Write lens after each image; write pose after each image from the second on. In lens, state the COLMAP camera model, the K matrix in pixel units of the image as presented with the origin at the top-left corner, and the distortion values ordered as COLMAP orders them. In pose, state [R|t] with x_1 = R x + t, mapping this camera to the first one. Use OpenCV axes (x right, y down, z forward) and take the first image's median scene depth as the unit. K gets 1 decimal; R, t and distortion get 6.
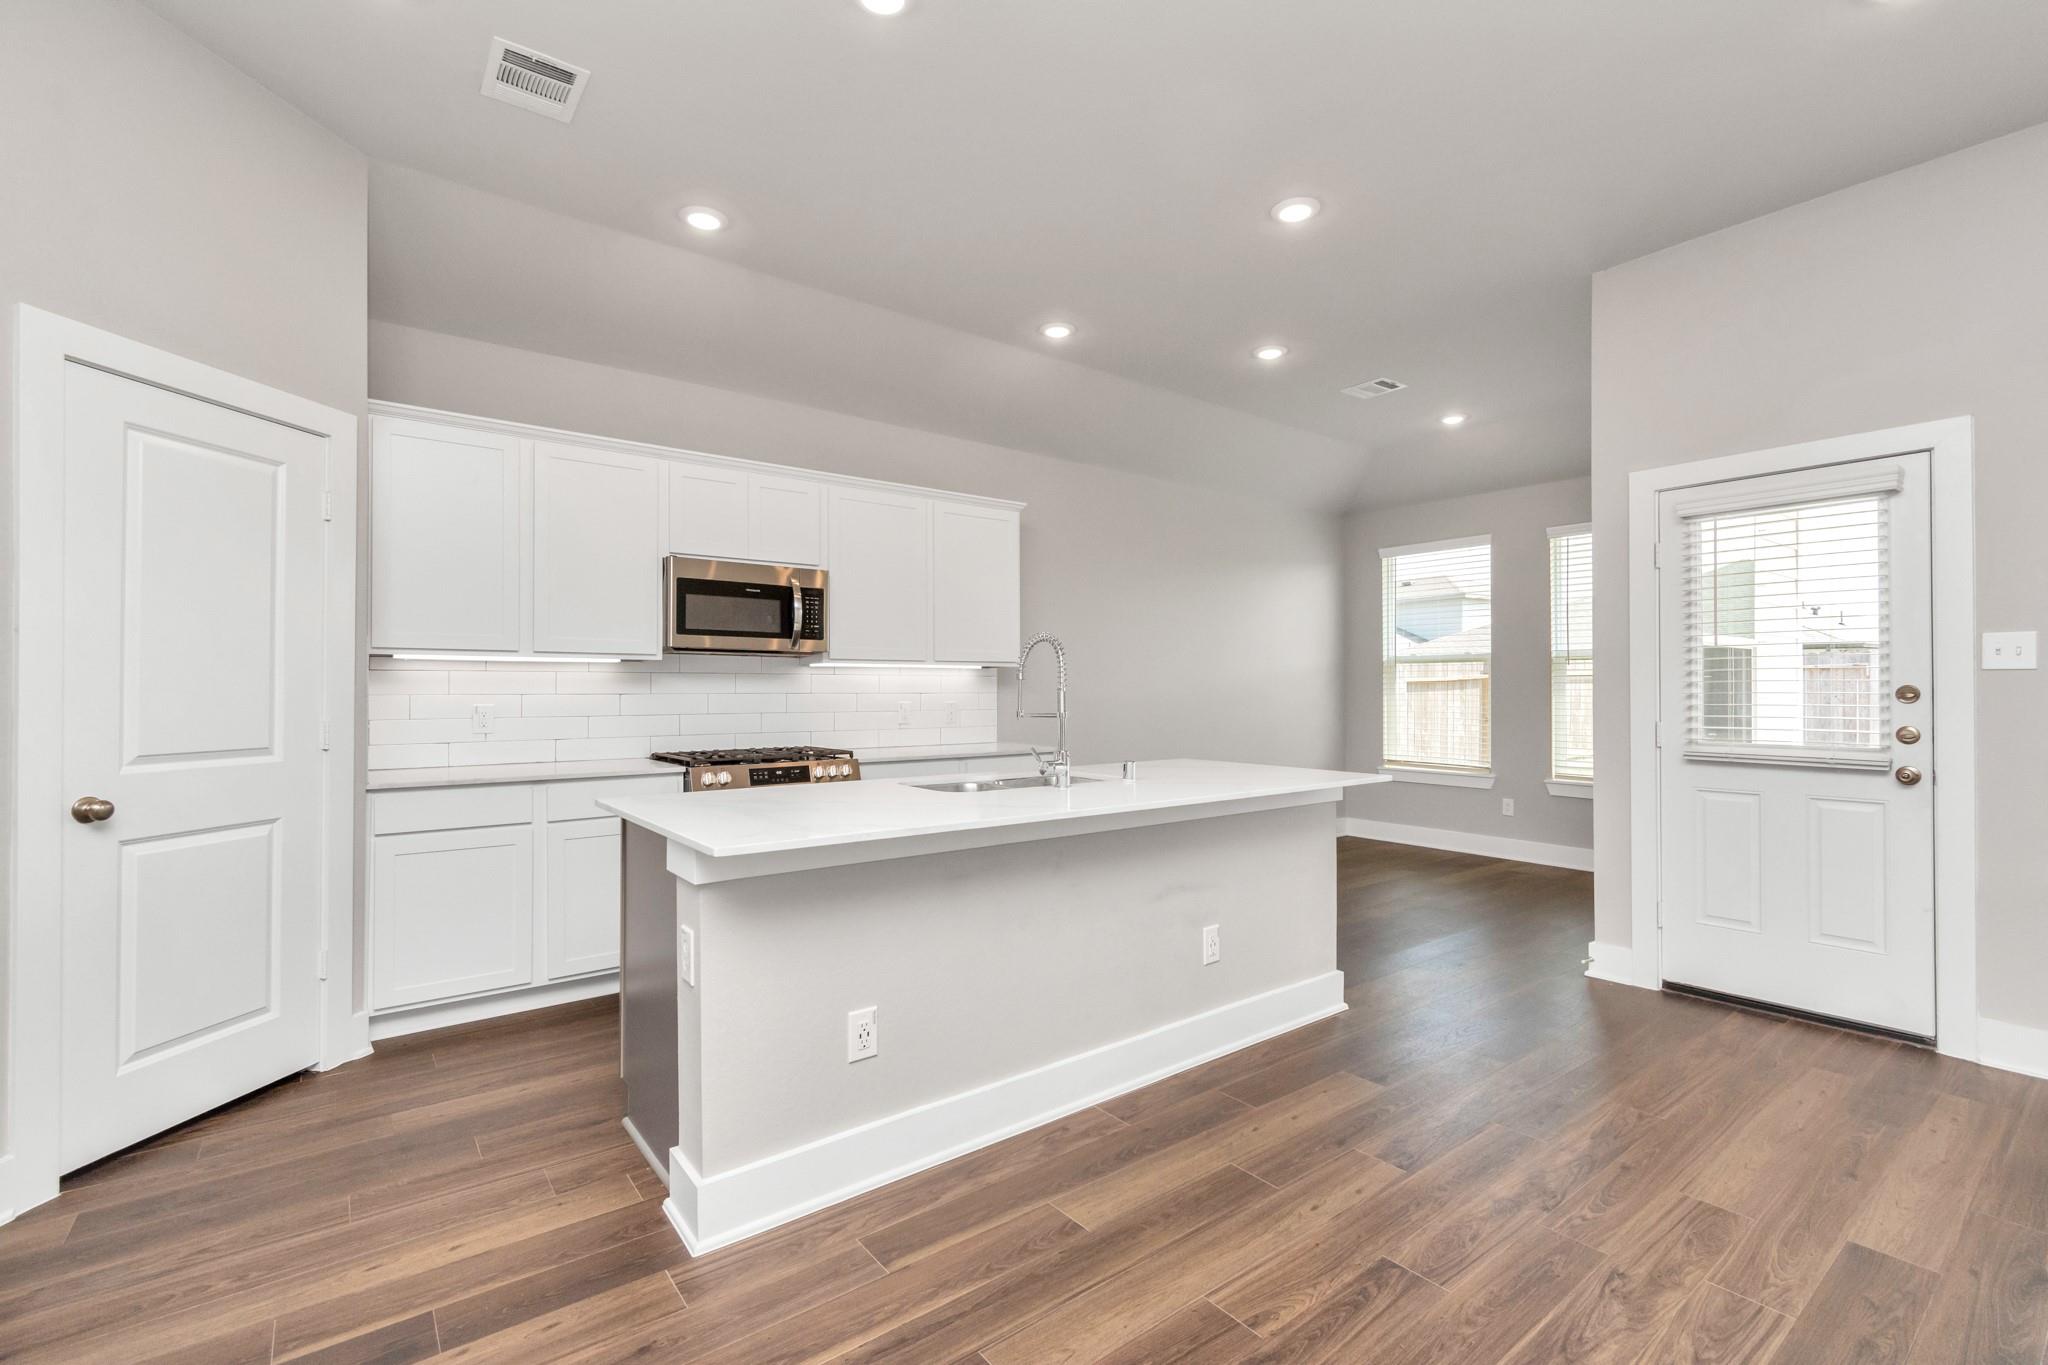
lens RADIAL K [[902.7, 0, 1024.0], [0, 902.7, 682.5], [0, 0, 1]] dist [0.000069, -0.000137]
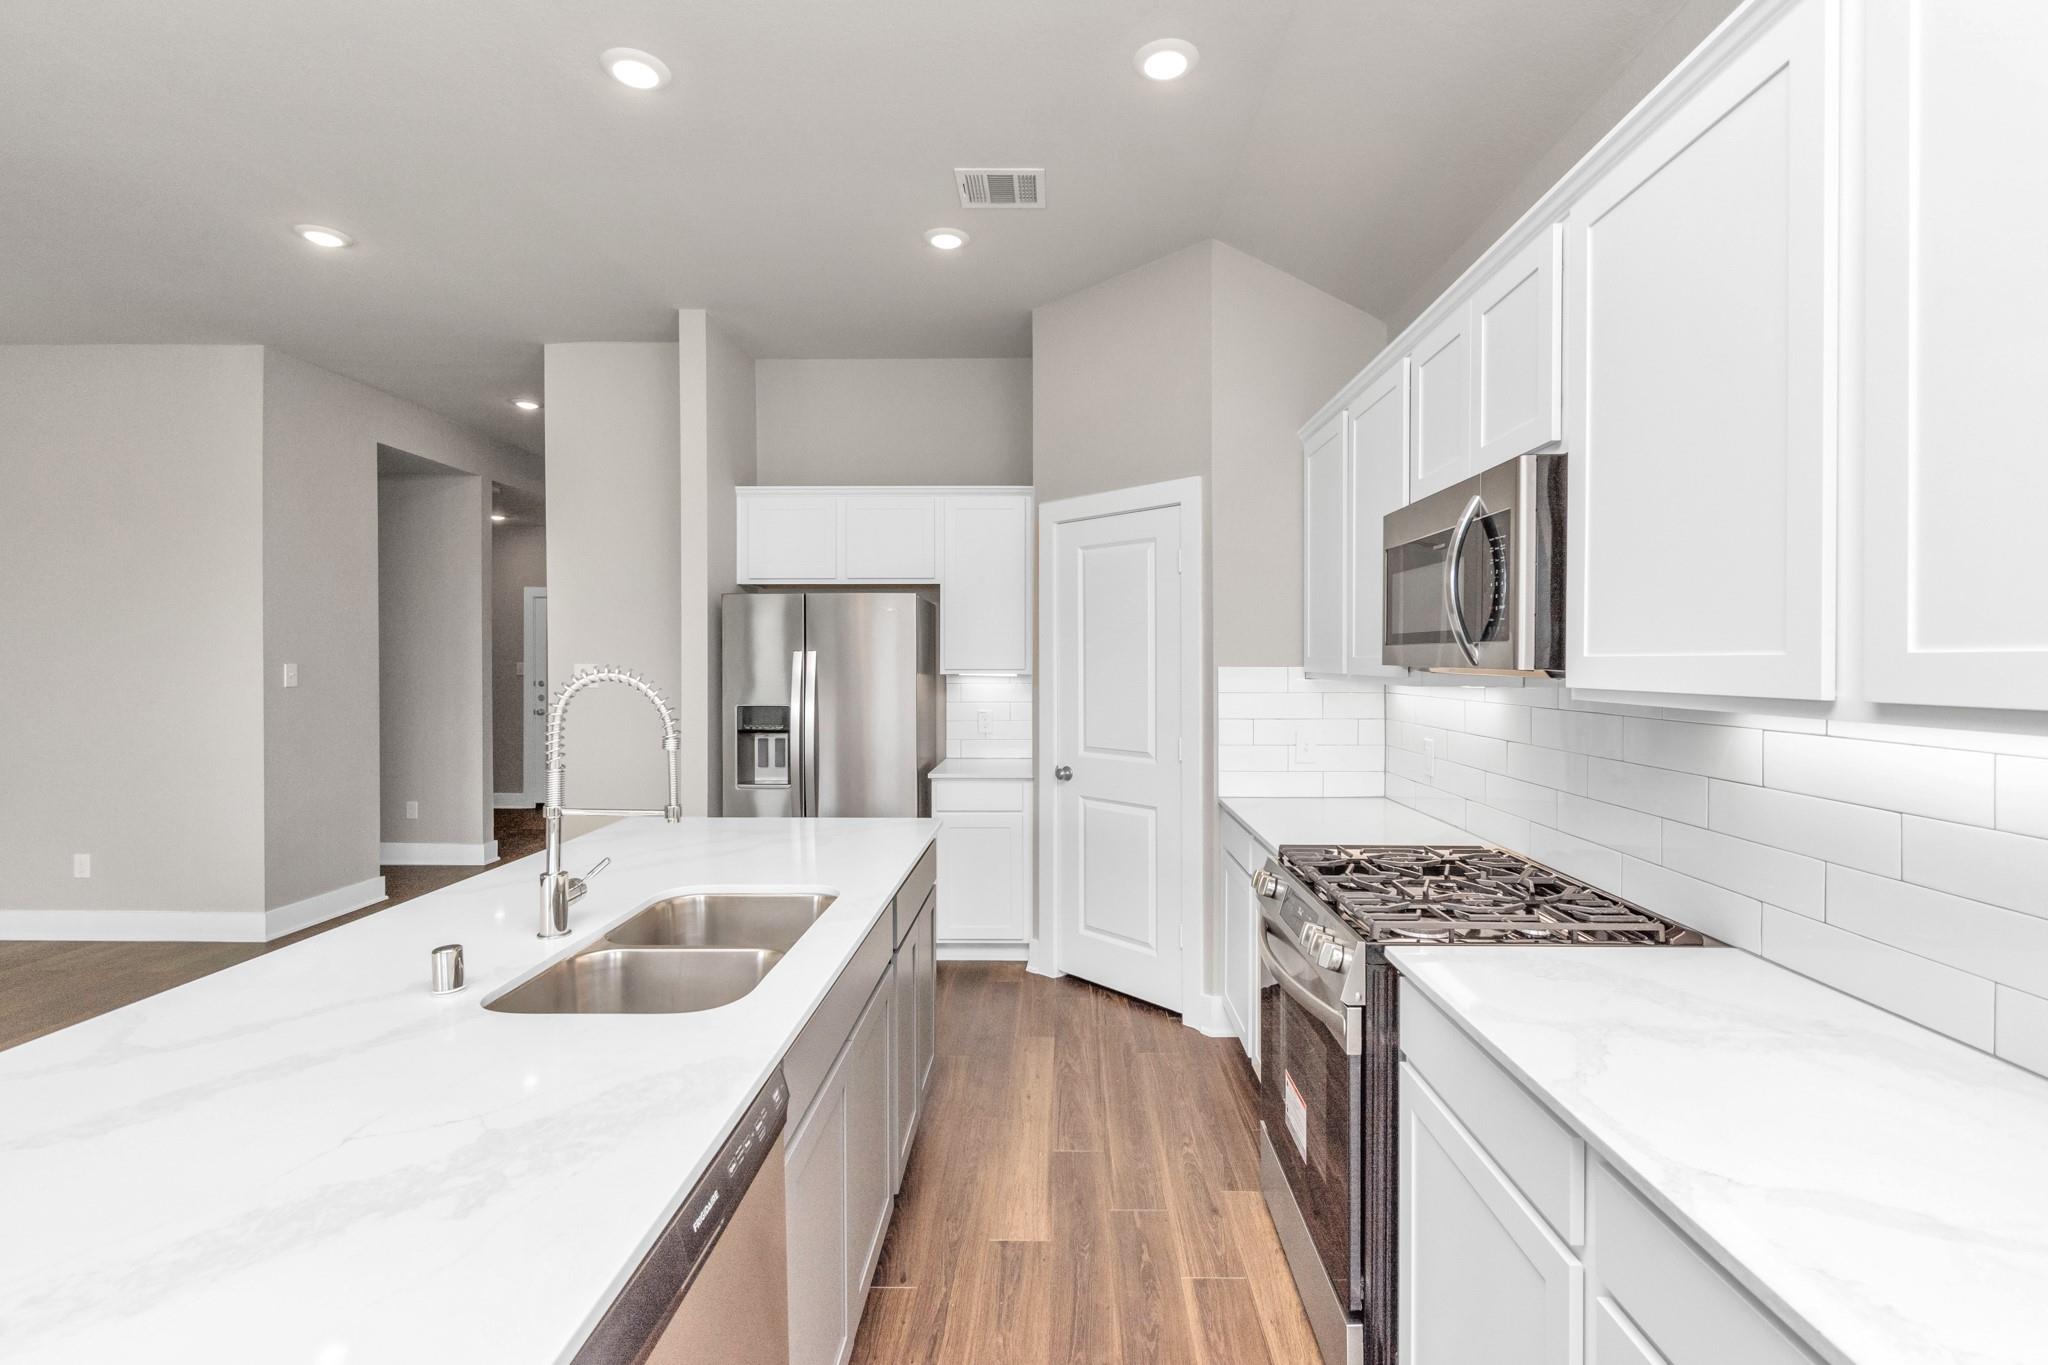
lens RADIAL K [[915.2, 0, 1043.7], [0, 915.2, 664.8], [0, 0, 1]] dist [0.004131, -0.000113]
pose [[-0.615978, 0.006318, -0.787738, 0.346727], [0.004991, 0.999979, 0.004118, -0.066299], [0.787747, -0.001395, -0.615997, 1.790921]]
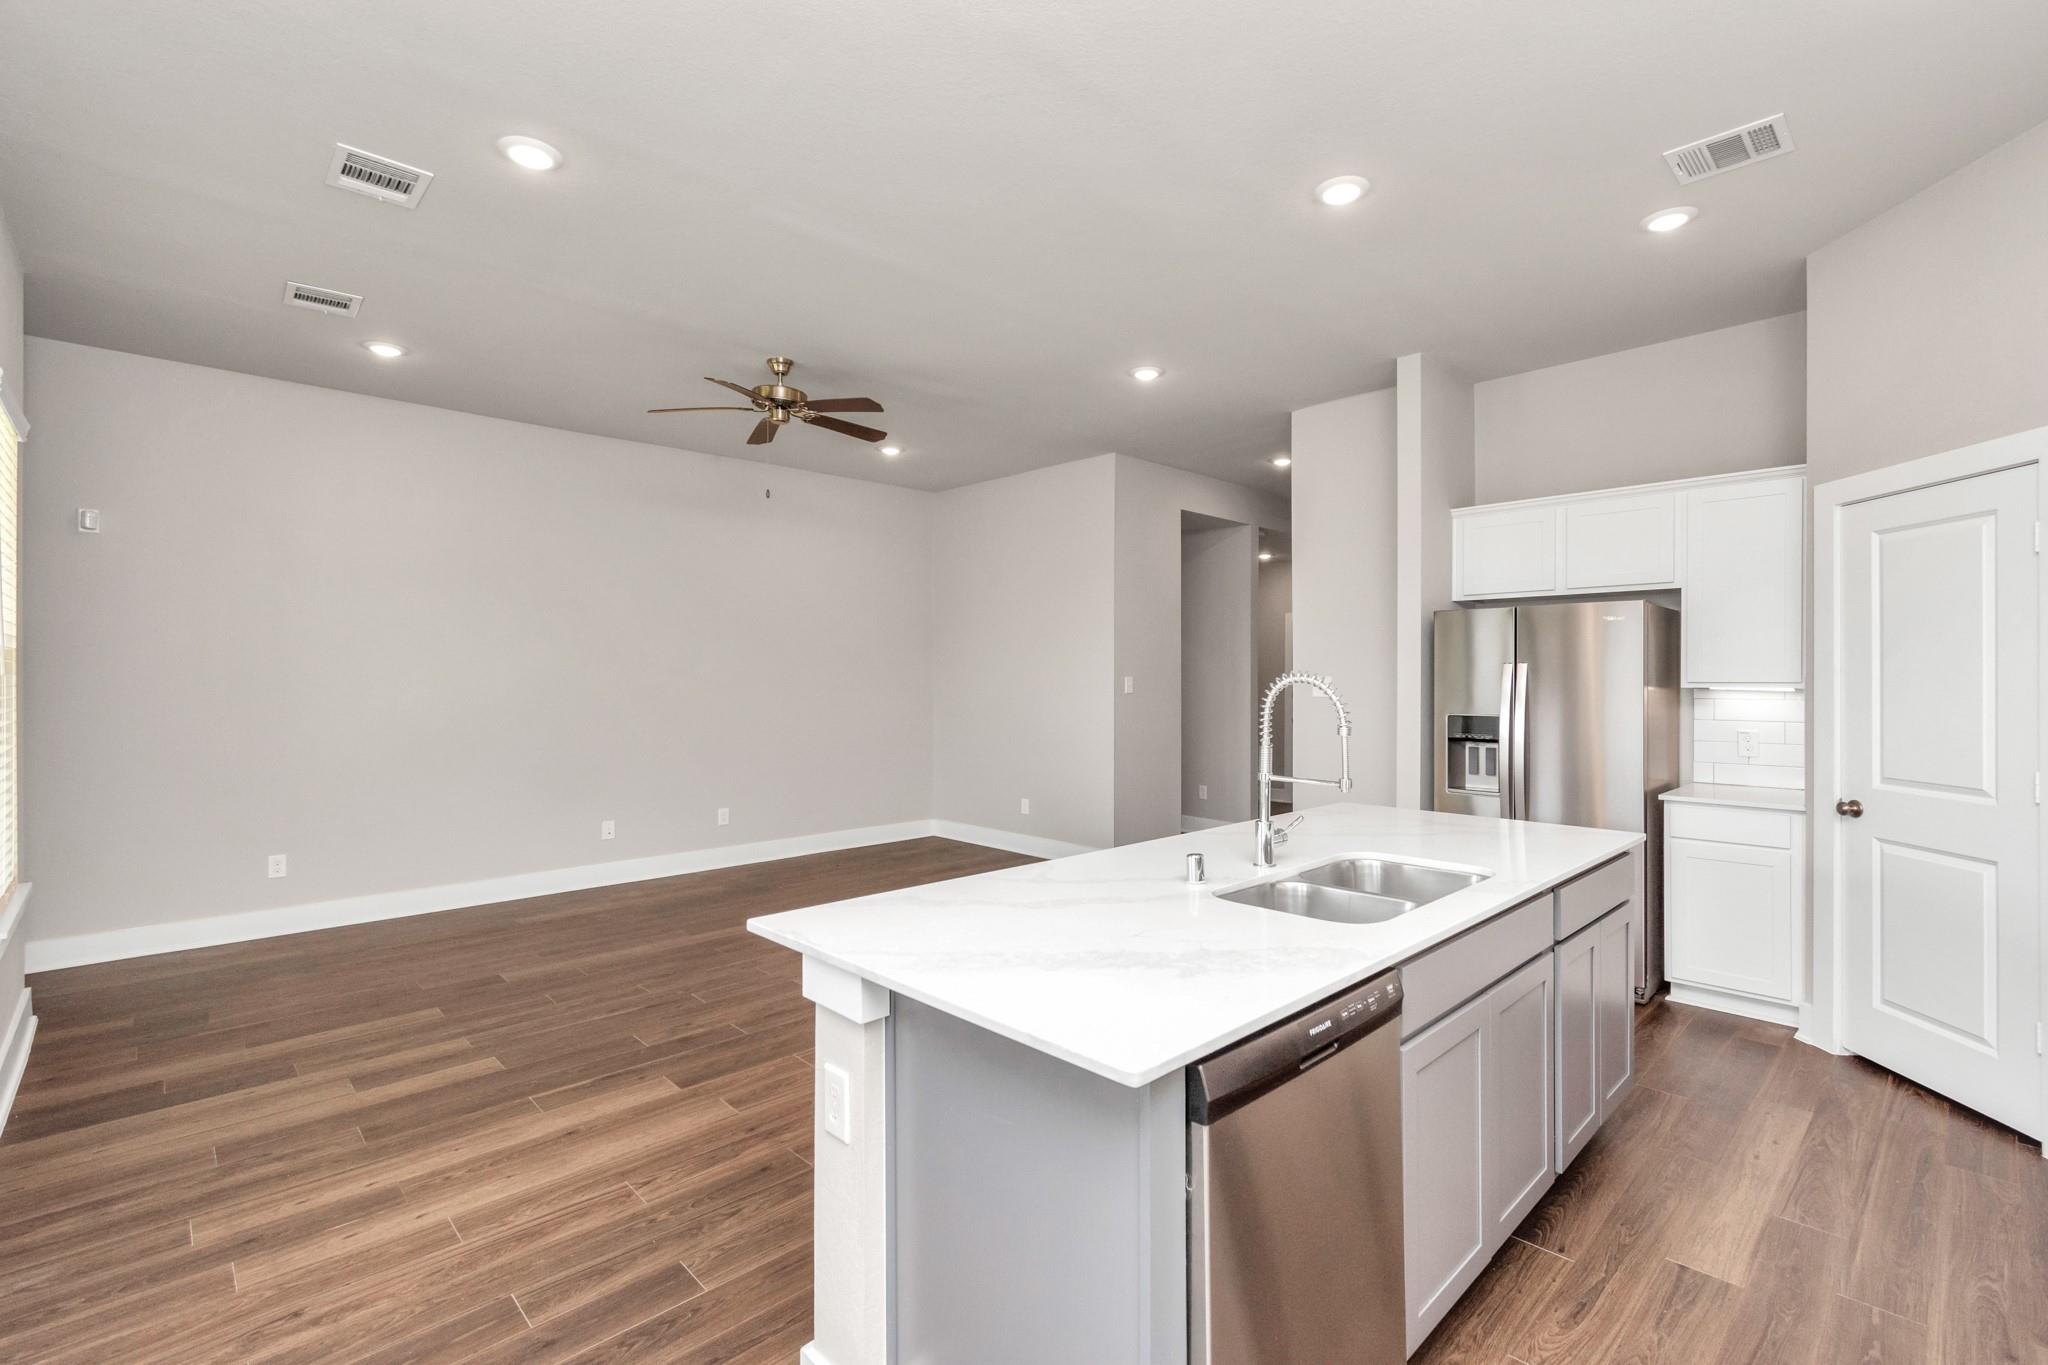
lens RADIAL K [[912.3, 0, 1040.3], [0, 912.3, 677.8], [0, 0, 1]] dist [0.001722, 0.000052]
pose [[-0.993158, 0.000335, -0.116777, 0.372737], [0.000852, 0.999990, -0.004377, -0.054071], [0.116774, -0.004447, -0.993149, 1.984583]]
